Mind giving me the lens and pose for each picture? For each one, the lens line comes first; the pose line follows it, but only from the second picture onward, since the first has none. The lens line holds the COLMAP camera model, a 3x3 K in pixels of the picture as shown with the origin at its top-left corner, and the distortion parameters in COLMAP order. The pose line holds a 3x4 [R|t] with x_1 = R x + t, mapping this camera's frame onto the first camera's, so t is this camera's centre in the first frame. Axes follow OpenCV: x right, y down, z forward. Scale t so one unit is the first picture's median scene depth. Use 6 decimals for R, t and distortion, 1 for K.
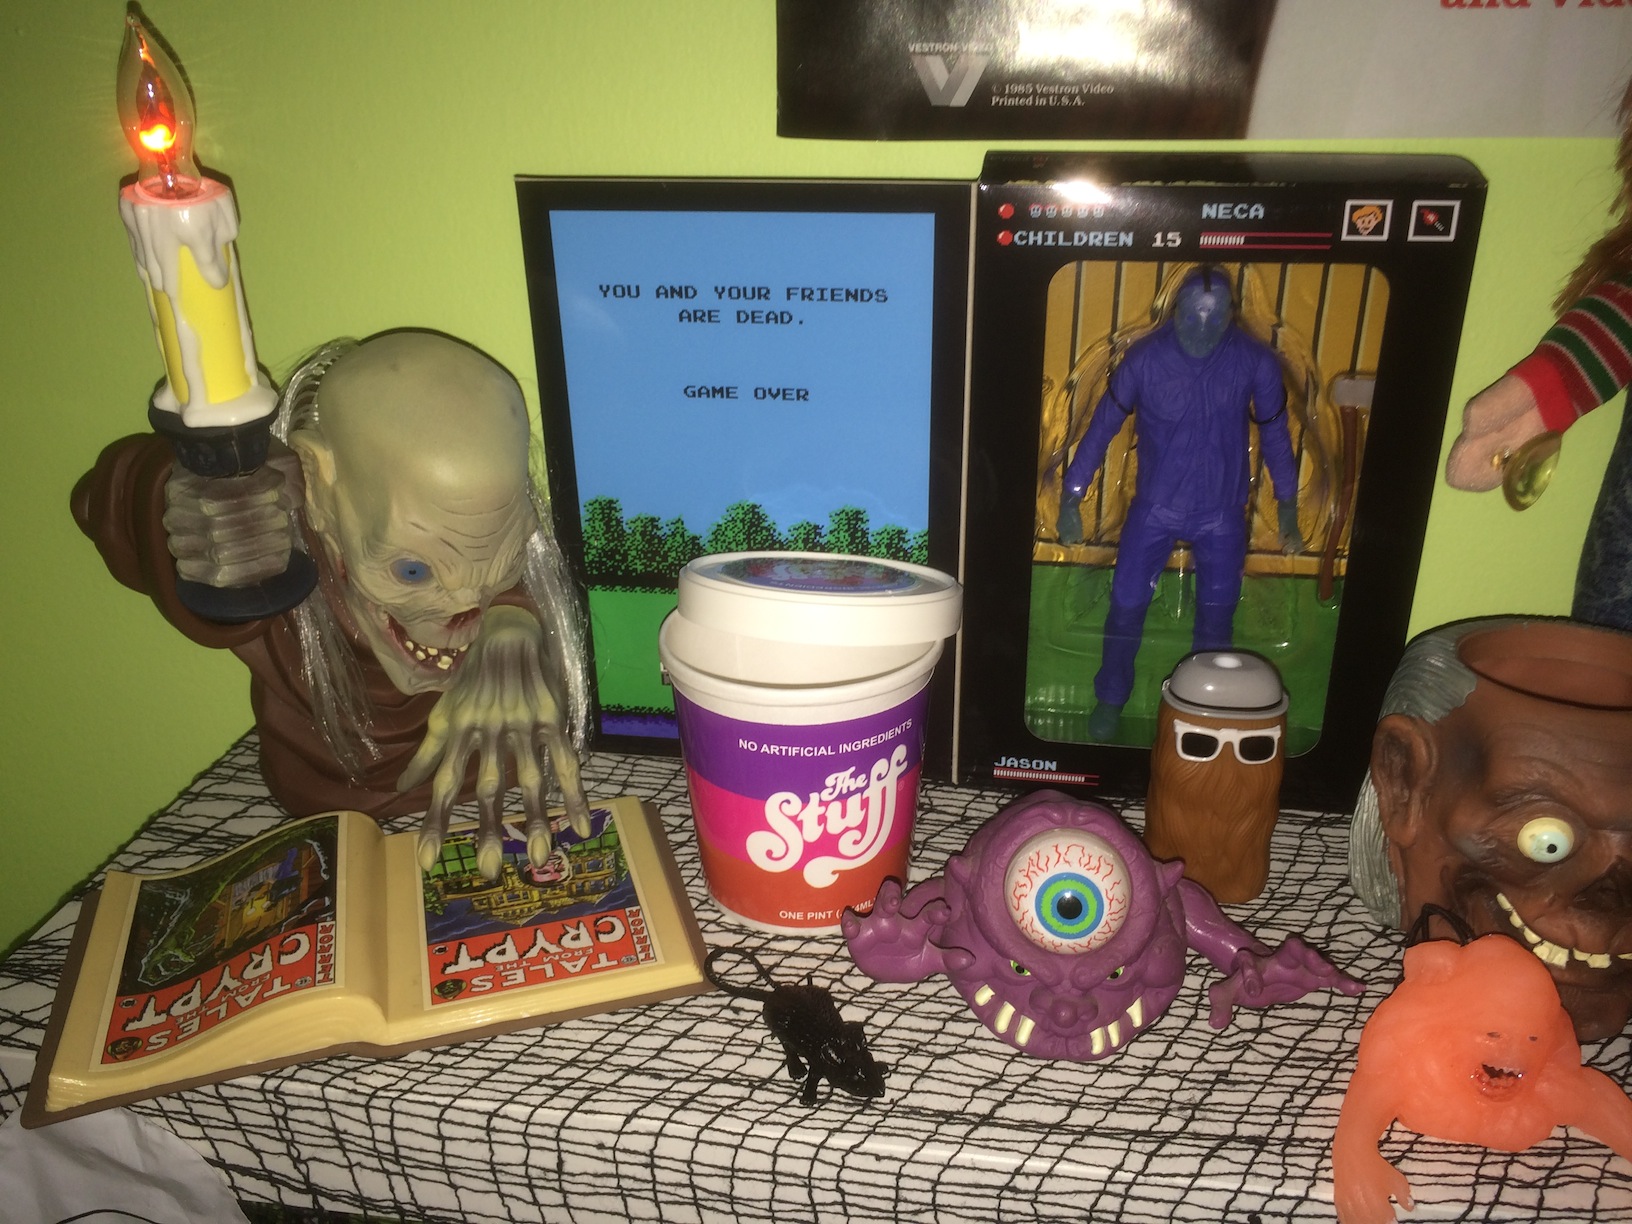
lens RADIAL K [[1409.2, 0, 820.5], [0, 1409.2, 602.8], [0, 0, 1]] dist [0.077446, -0.110521]
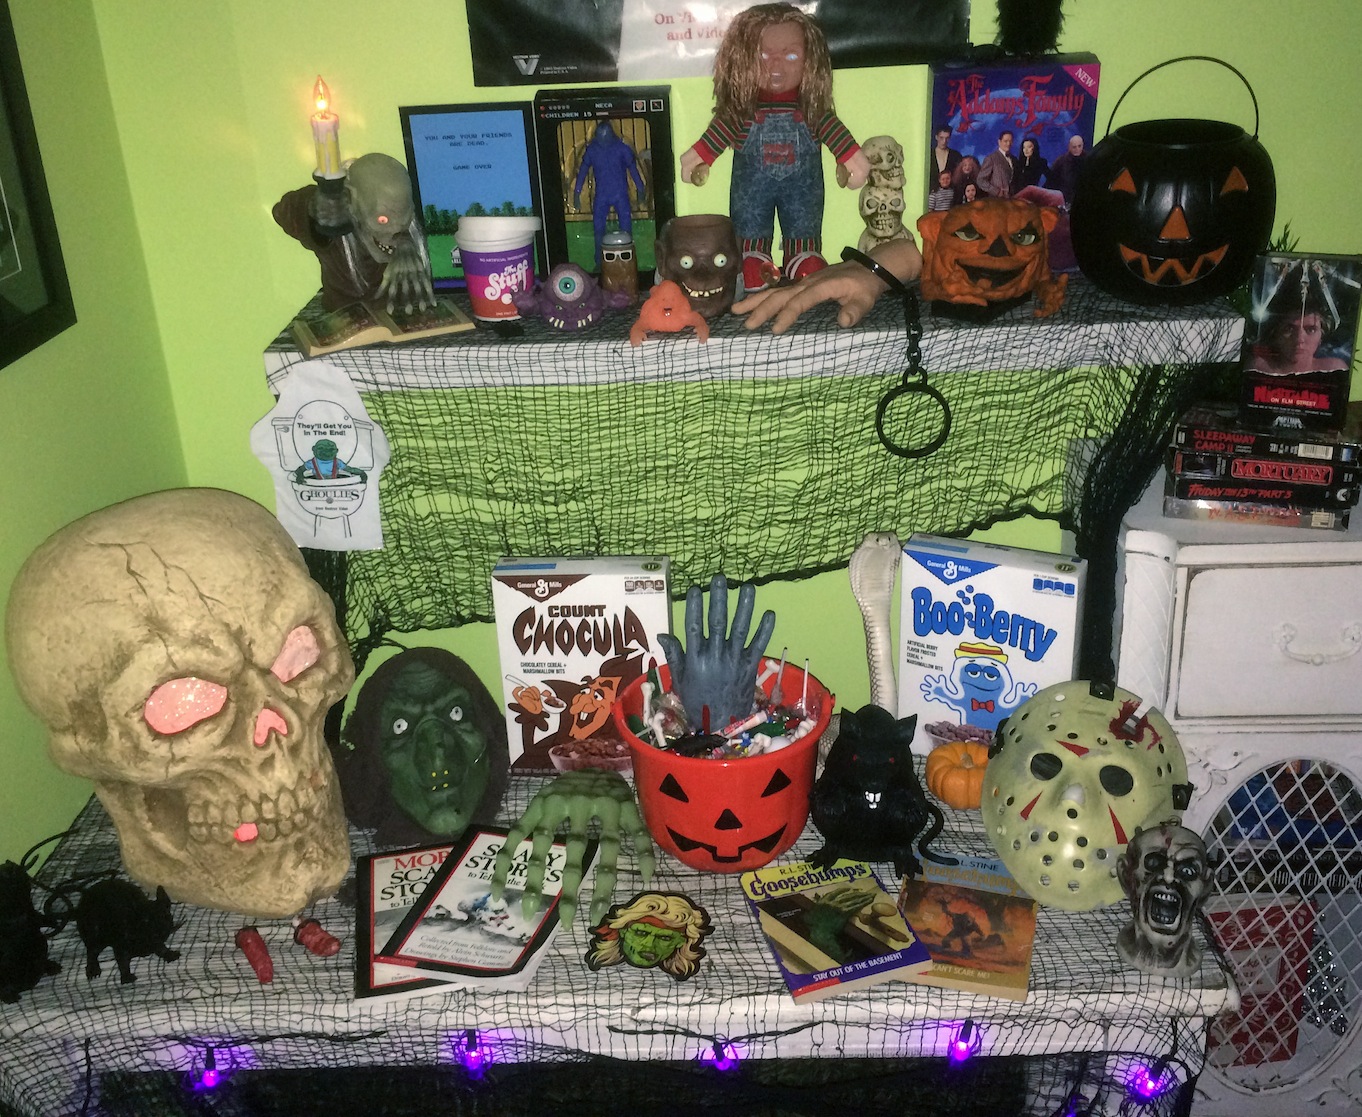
lens RADIAL K [[1411.7, 0, 683.9], [0, 1411.7, 502.9], [0, 0, 1]] dist [0.066444, -0.027951]
pose [[0.991955, -0.086056, 0.092845, 0.068316], [0.083481, 0.996018, 0.031281, 0.625711], [-0.095167, -0.023279, 0.995189, -2.590578]]
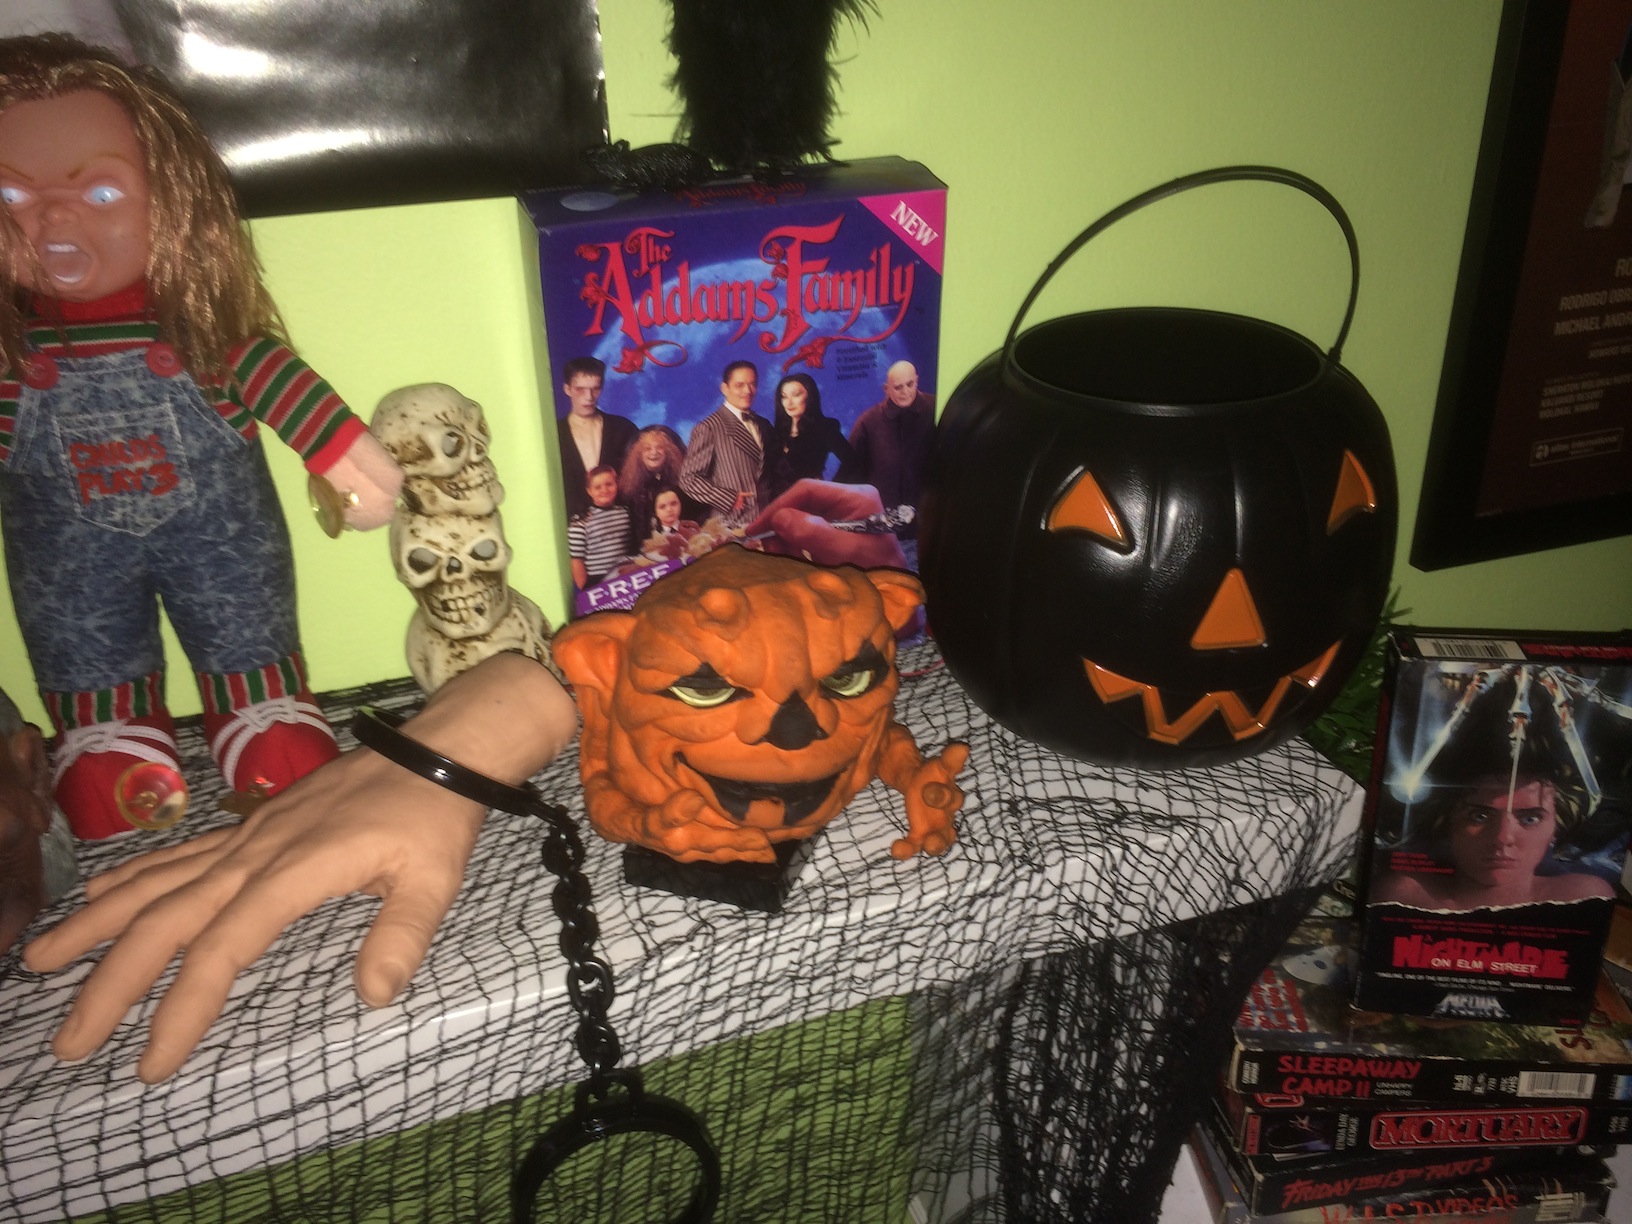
lens RADIAL K [[1409.2, 0, 820.5], [0, 1409.2, 602.8], [0, 0, 1]] dist [0.077446, -0.110521]
pose [[0.882173, -0.222334, 0.415136, 0.710291], [0.199982, 0.974967, 0.097196, -0.005386], [-0.426354, -0.002724, 0.904552, -0.423012]]
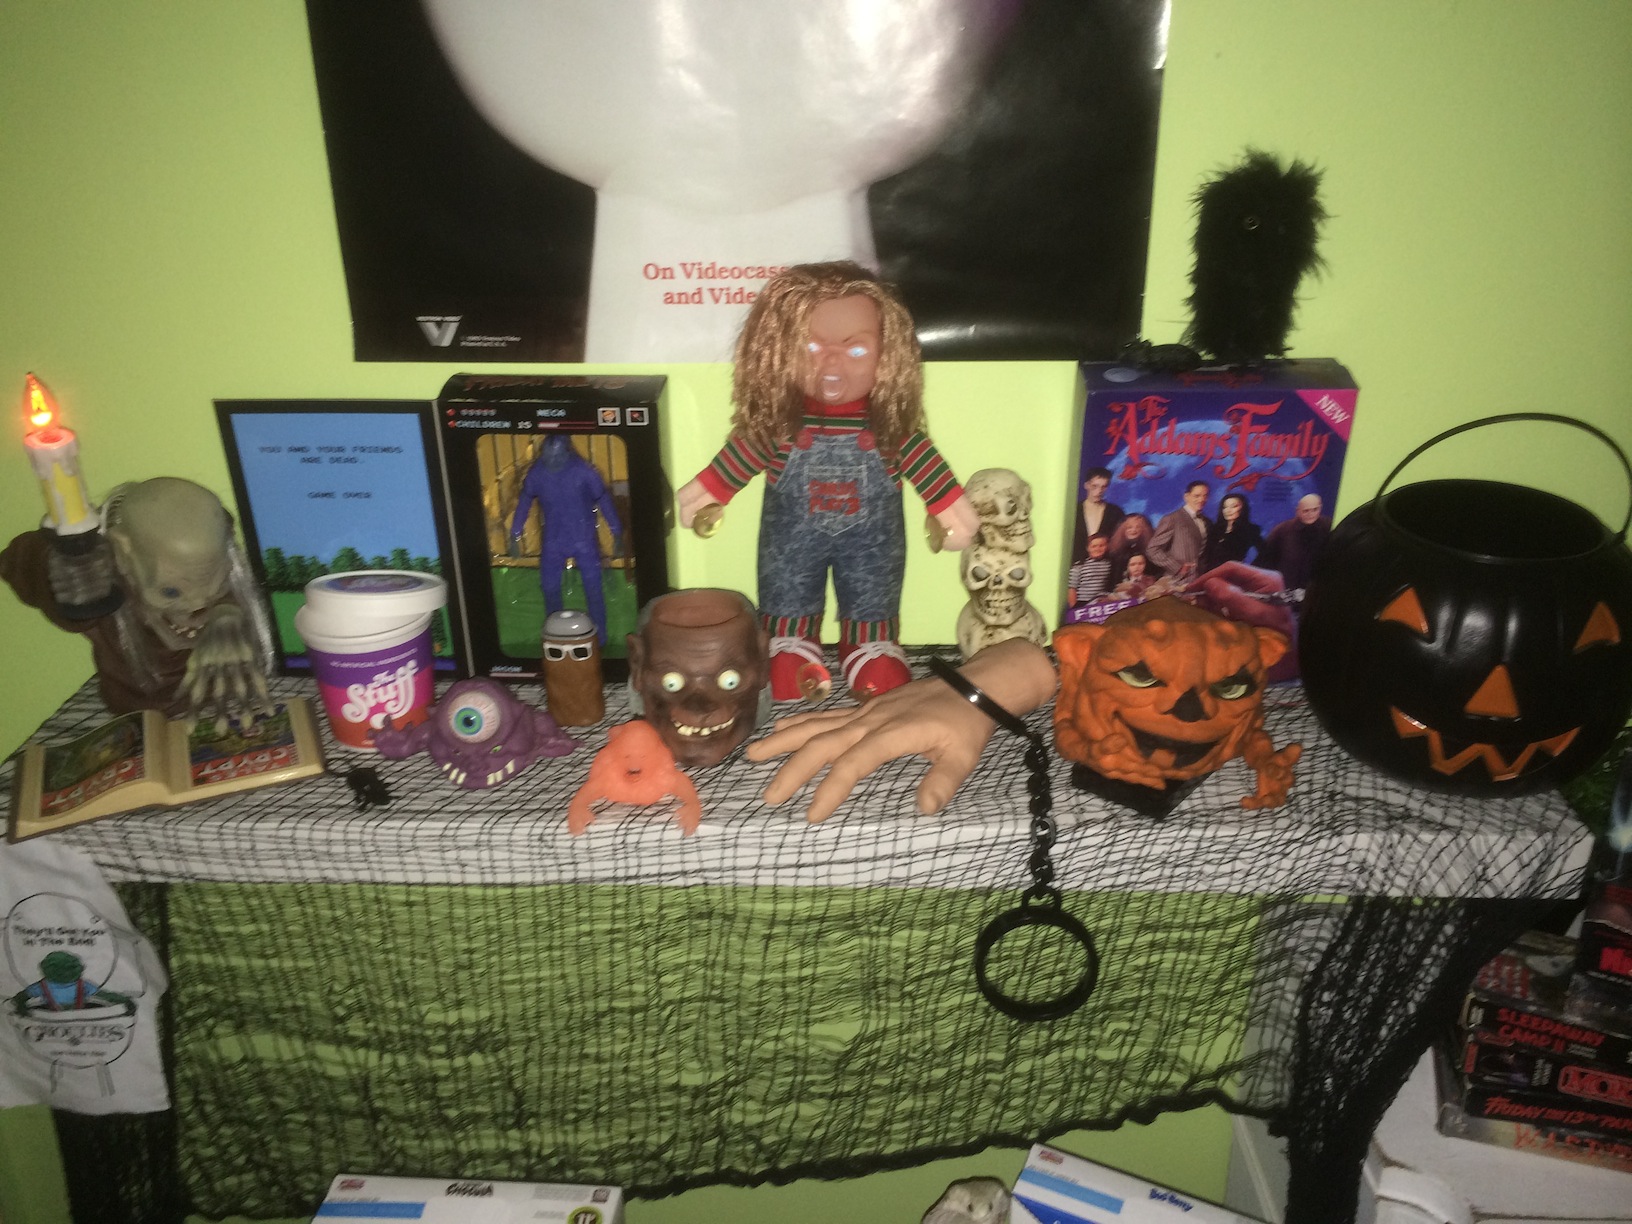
lens RADIAL K [[1409.2, 0, 820.5], [0, 1409.2, 602.8], [0, 0, 1]] dist [0.077446, -0.110521]
pose [[0.991905, -0.051108, 0.116241, 0.427523], [0.047252, 0.998245, 0.035693, -0.036406], [-0.117862, -0.029911, 0.992579, -1.235143]]
